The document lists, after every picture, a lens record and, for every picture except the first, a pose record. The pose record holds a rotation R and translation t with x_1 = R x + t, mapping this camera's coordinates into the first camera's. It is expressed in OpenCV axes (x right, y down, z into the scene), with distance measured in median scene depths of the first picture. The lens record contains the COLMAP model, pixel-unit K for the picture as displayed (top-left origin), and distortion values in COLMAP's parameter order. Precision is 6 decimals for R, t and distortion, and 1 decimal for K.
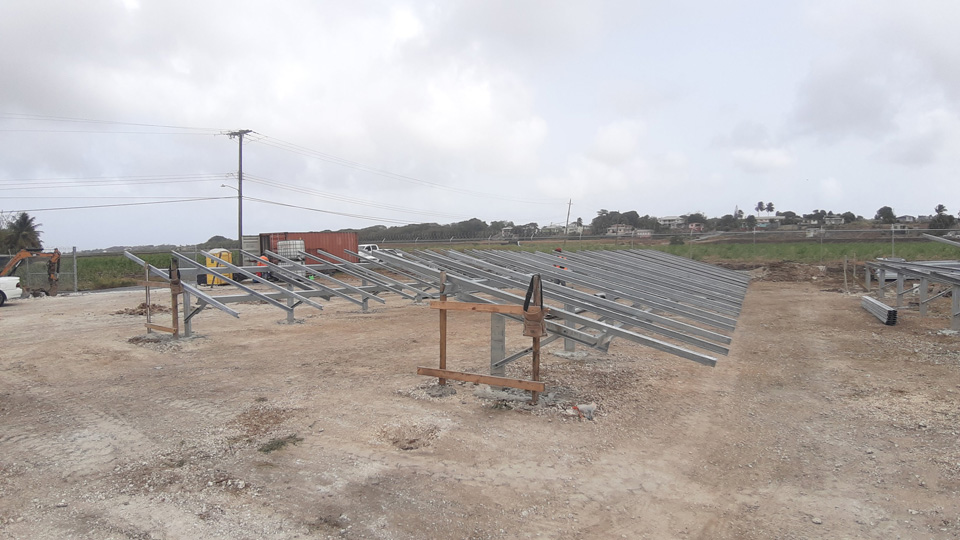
lens RADIAL K [[492.5, 0, 474.1], [0, 492.5, 269.1], [0, 0, 1]] dist [-0.080280, -0.016746]
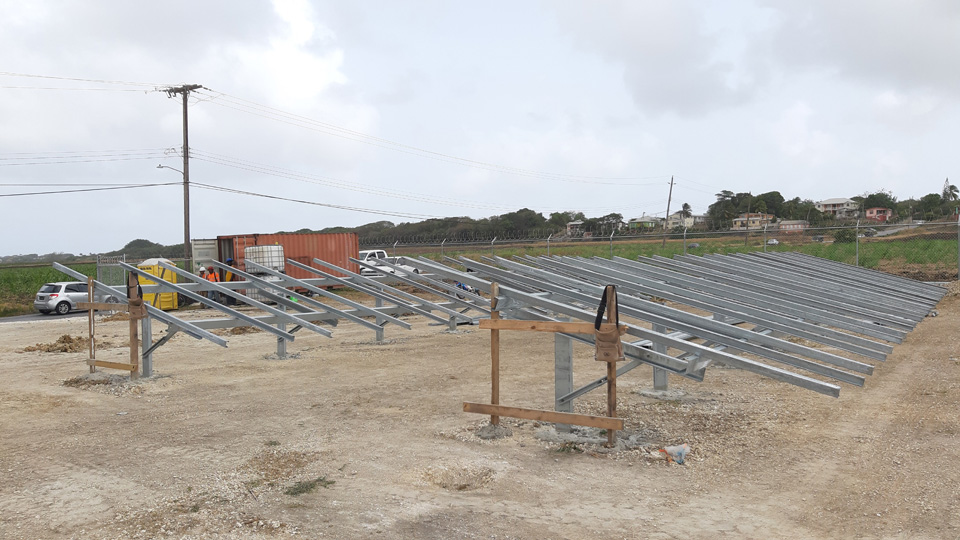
lens RADIAL K [[822.9, 0, 493.1], [0, 822.9, 267.9], [0, 0, 1]] dist [0.077959, -0.195132]
pose [[0.999327, -0.012722, -0.034413, -0.015937], [0.011843, 0.999601, -0.025638, 0.013186], [0.034726, 0.025213, 0.999079, -0.301252]]
